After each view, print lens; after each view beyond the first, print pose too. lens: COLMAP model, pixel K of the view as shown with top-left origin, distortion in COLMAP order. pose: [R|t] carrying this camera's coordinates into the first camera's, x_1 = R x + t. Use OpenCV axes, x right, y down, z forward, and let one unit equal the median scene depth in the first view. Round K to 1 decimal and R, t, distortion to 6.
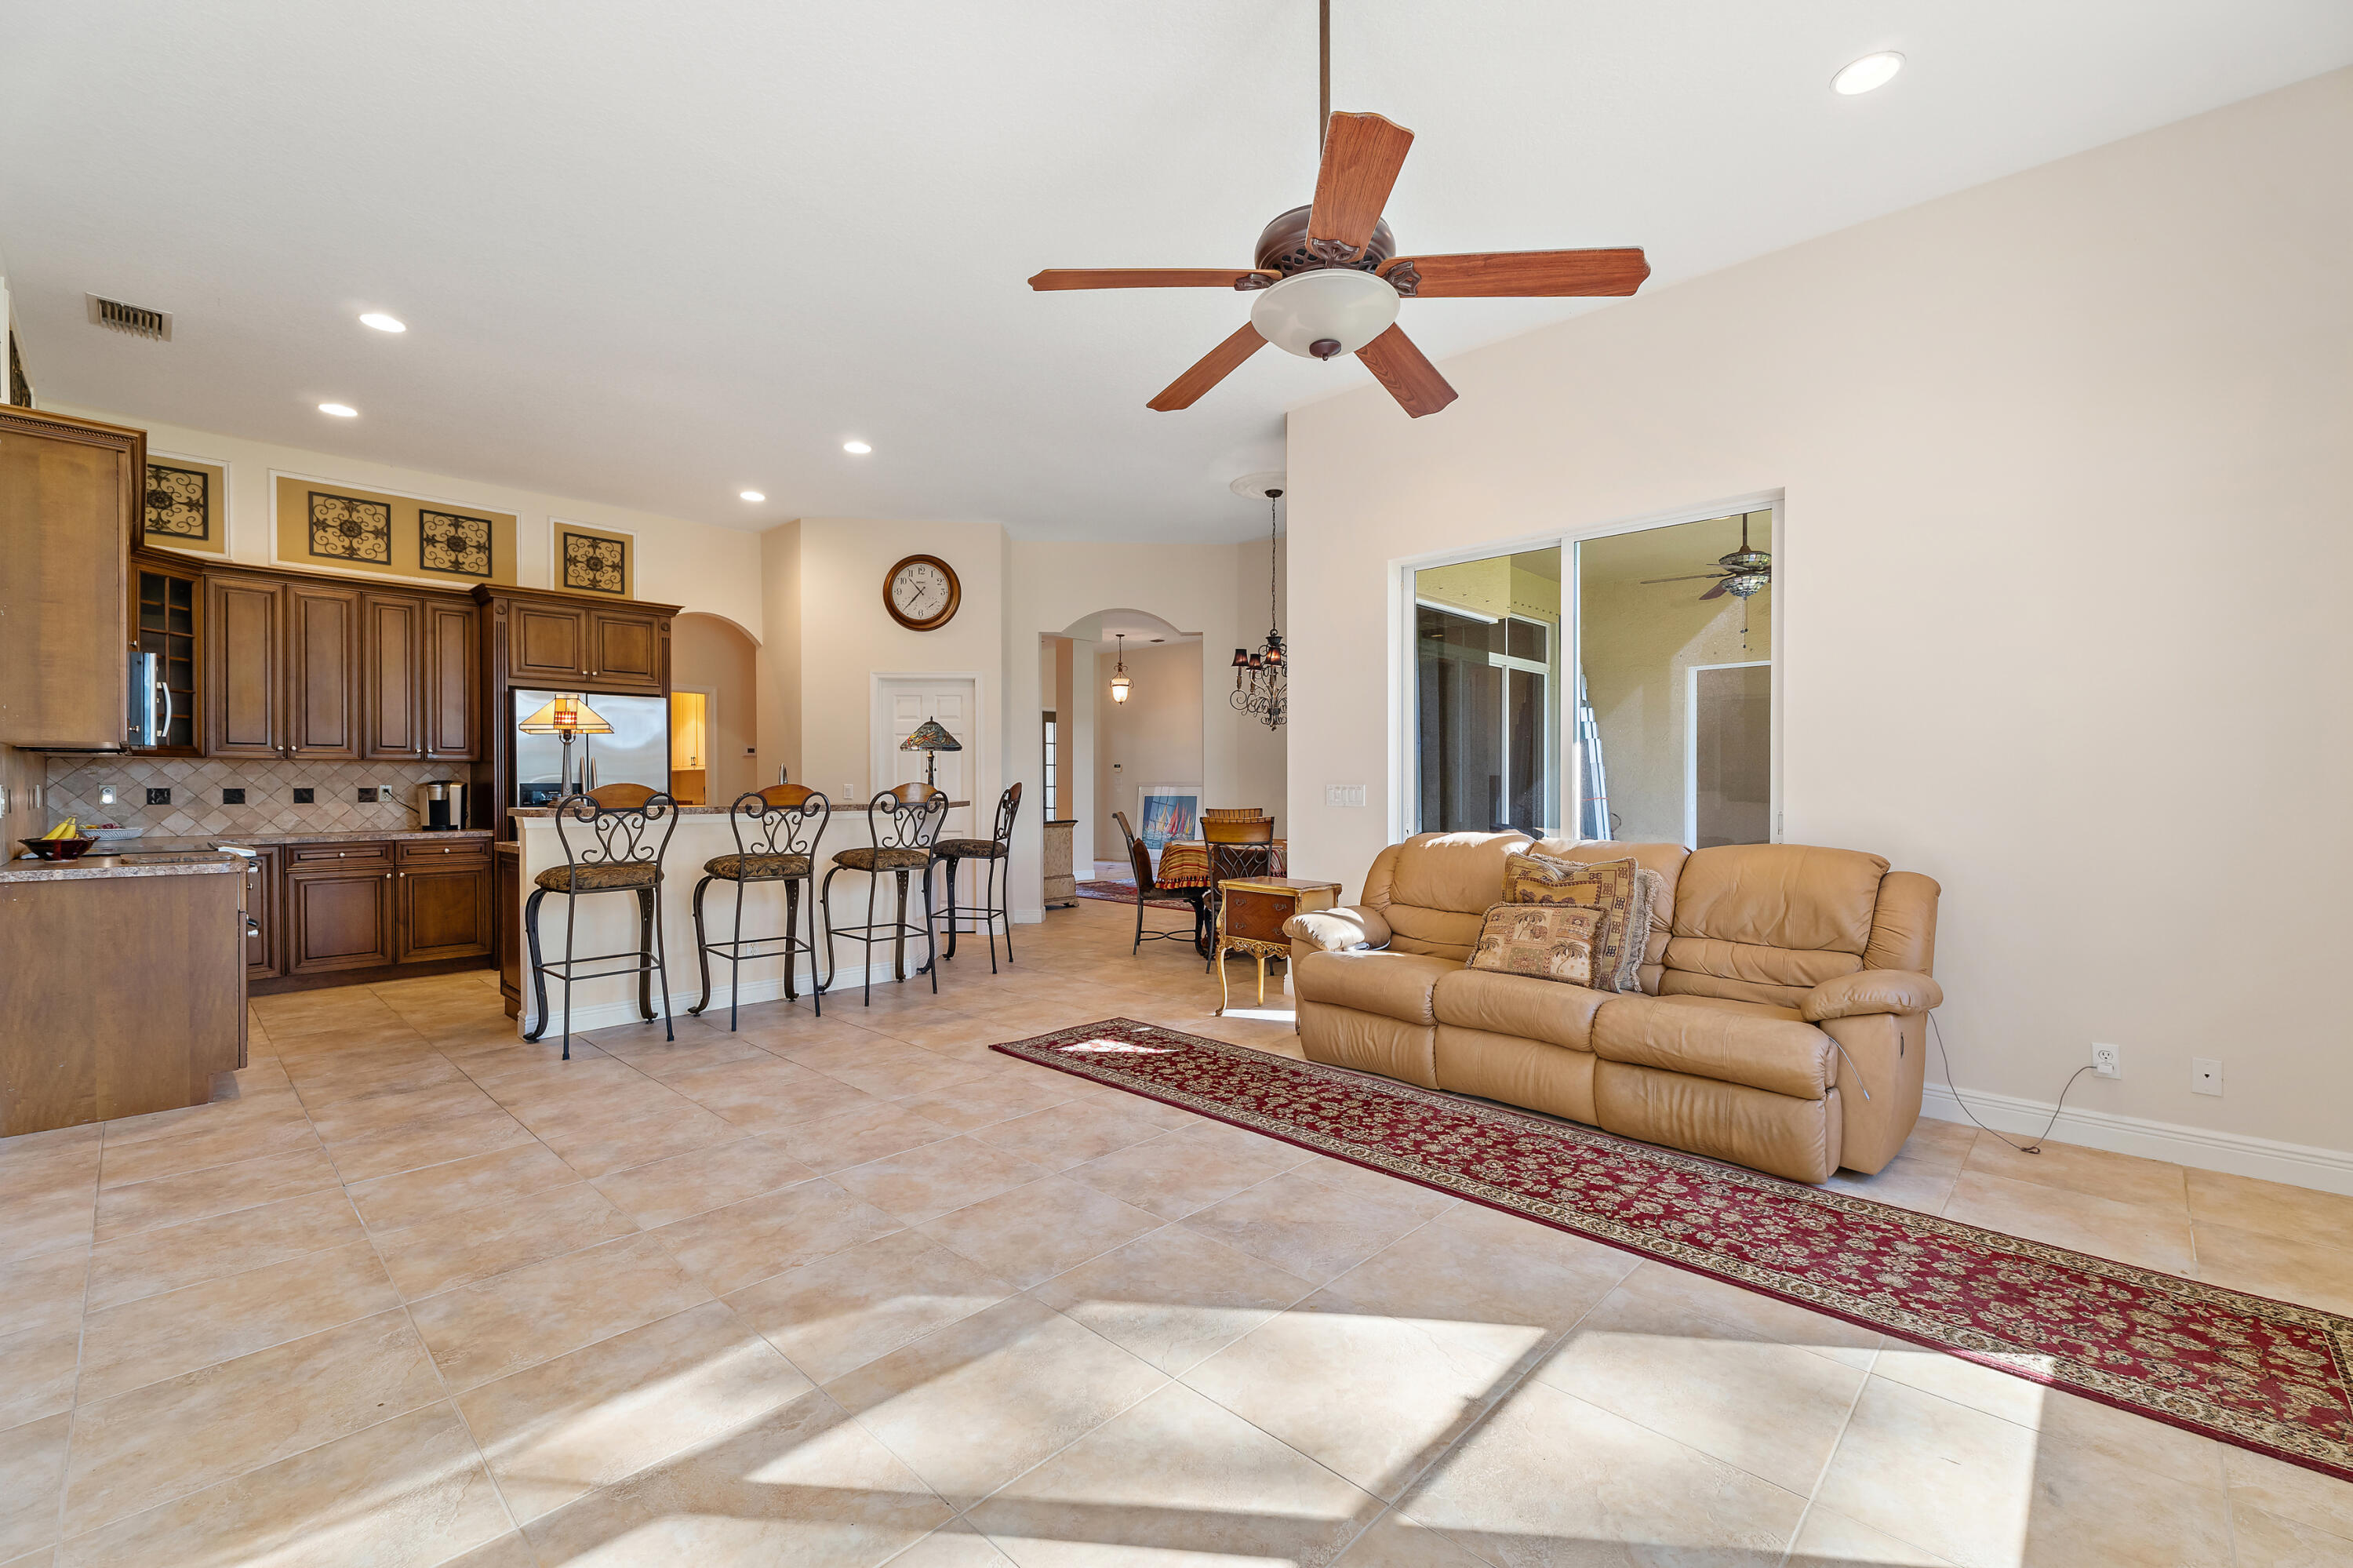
lens RADIAL K [[986.1, 0, 1191.3], [0, 986.1, 794.5], [0, 0, 1]] dist [0.008029, 0.000332]
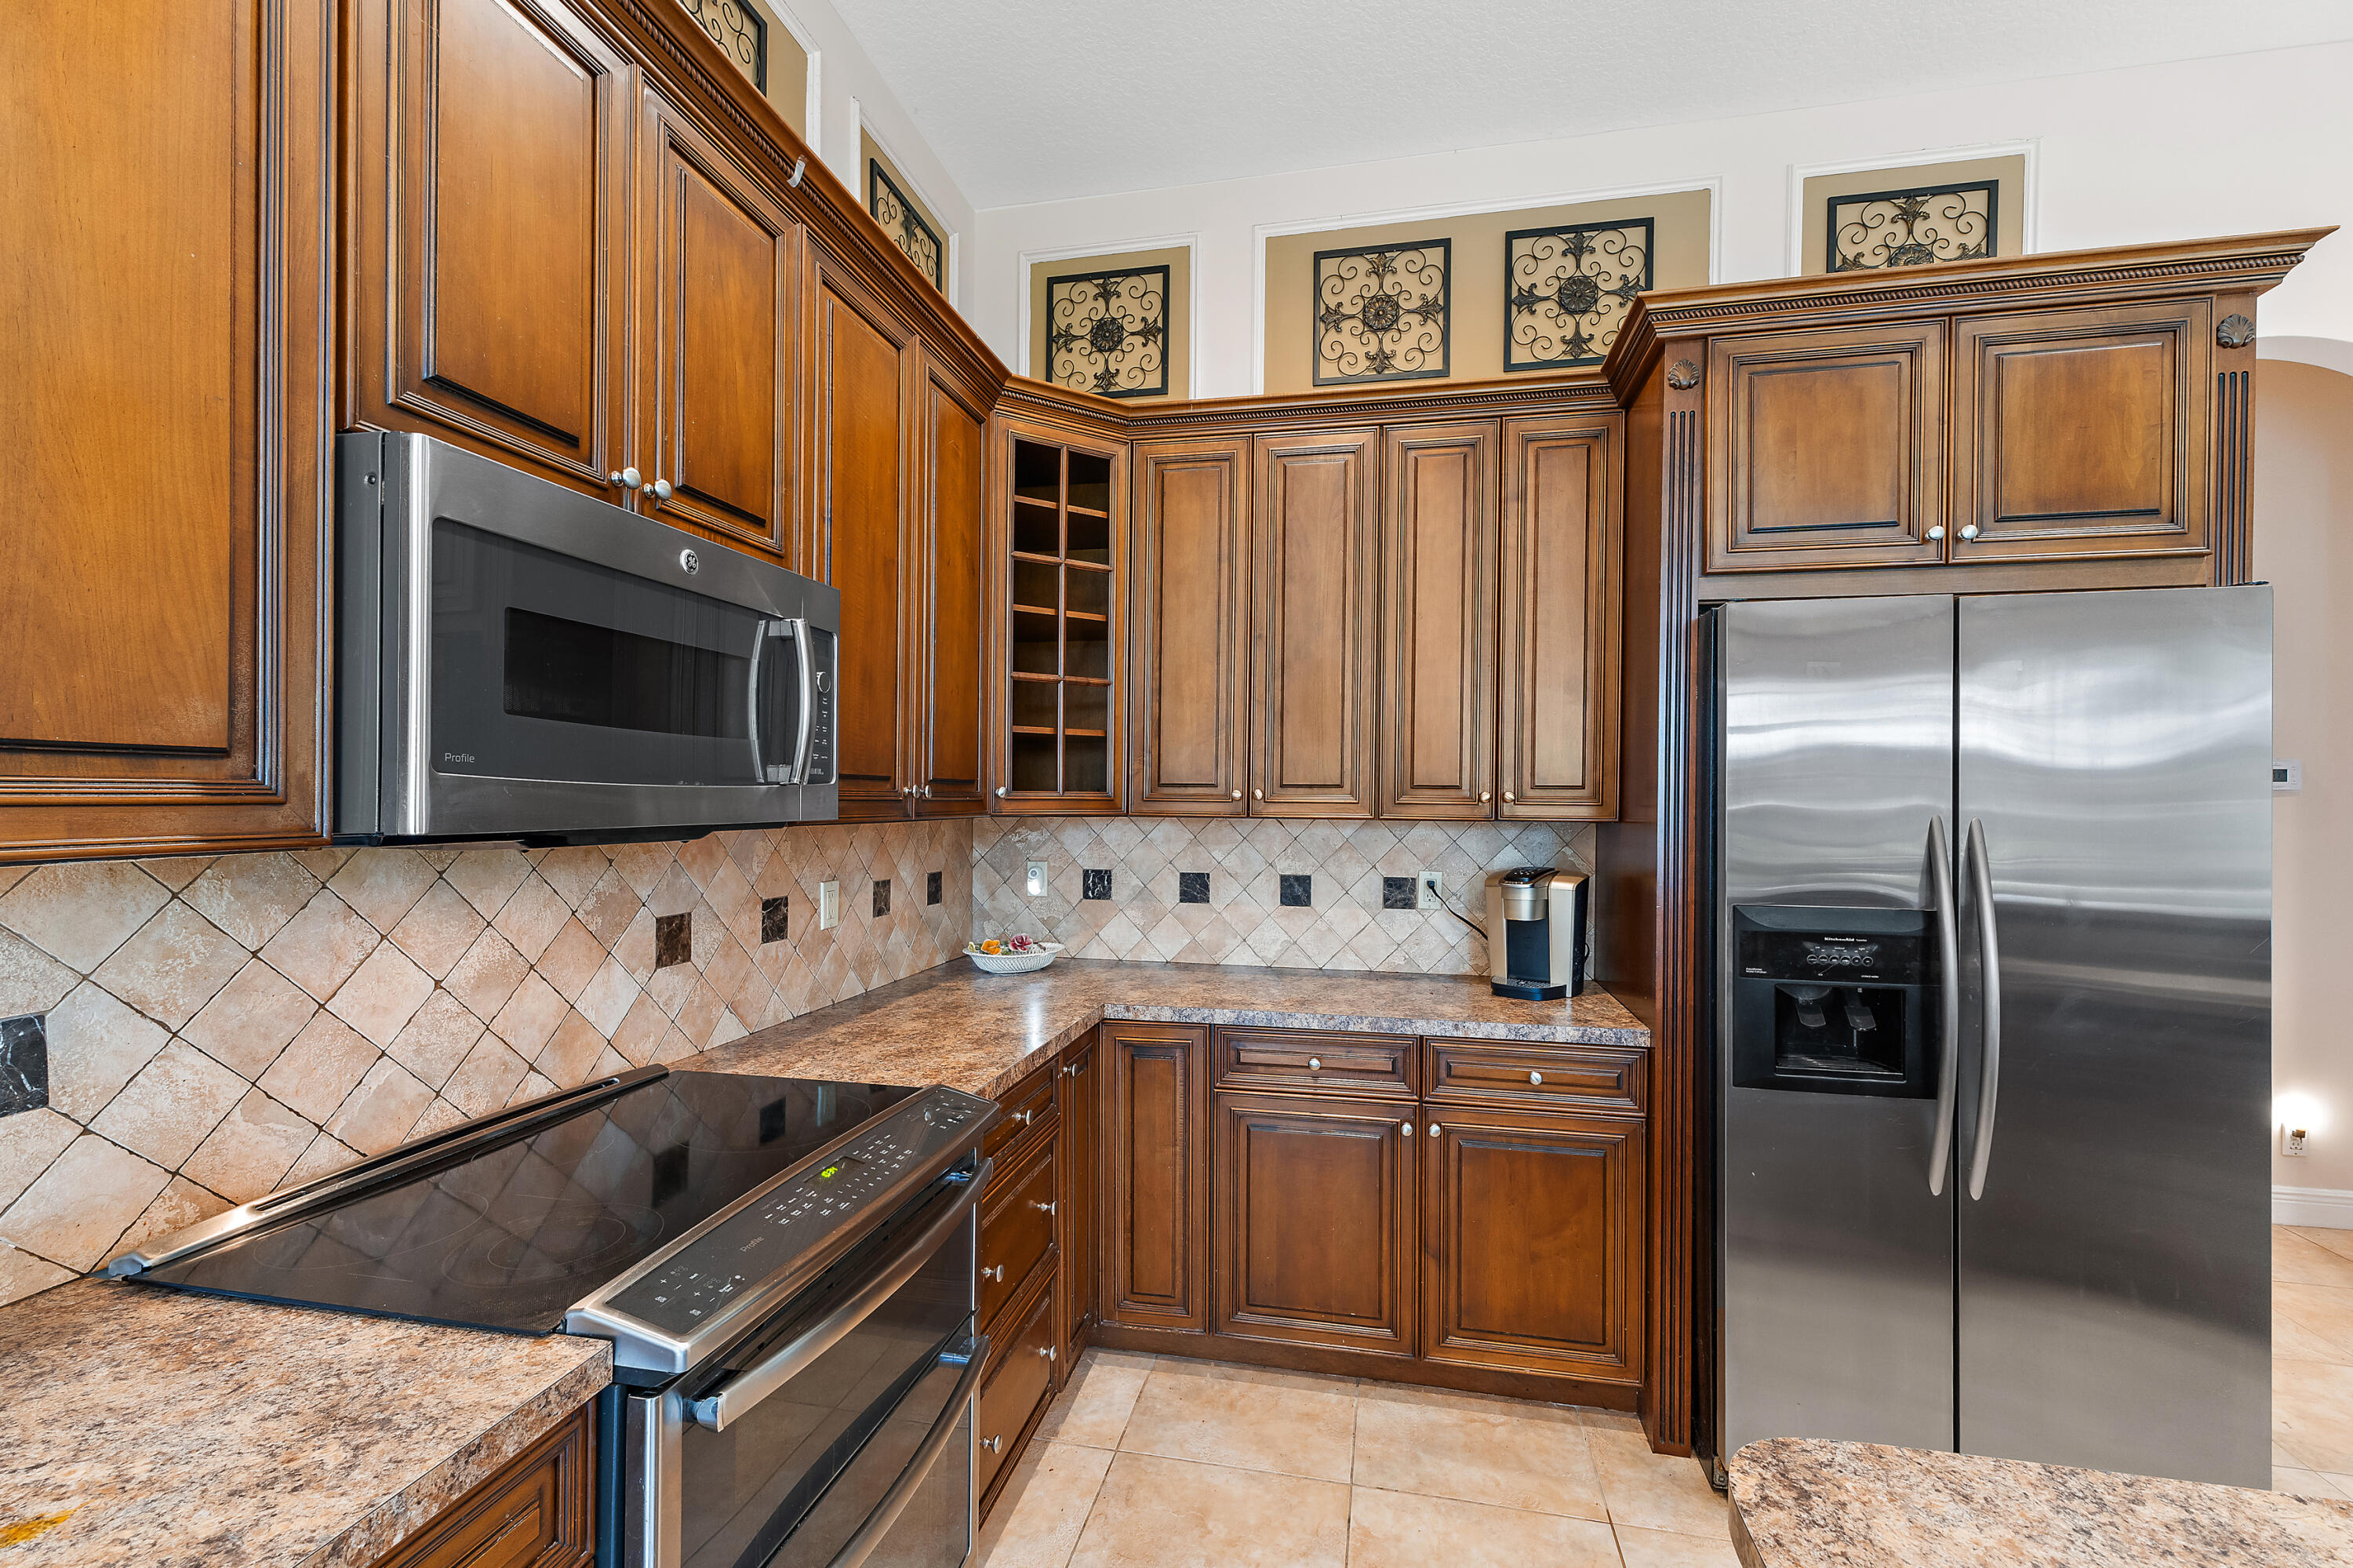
lens RADIAL K [[986.1, 0, 1191.3], [0, 986.1, 794.5], [0, 0, 1]] dist [0.008029, 0.000332]
pose [[0.523170, 0.003982, -0.852219, -0.498623], [-0.018184, 0.999814, -0.006492, -0.039921], [0.852034, 0.018893, 0.523145, 0.685783]]
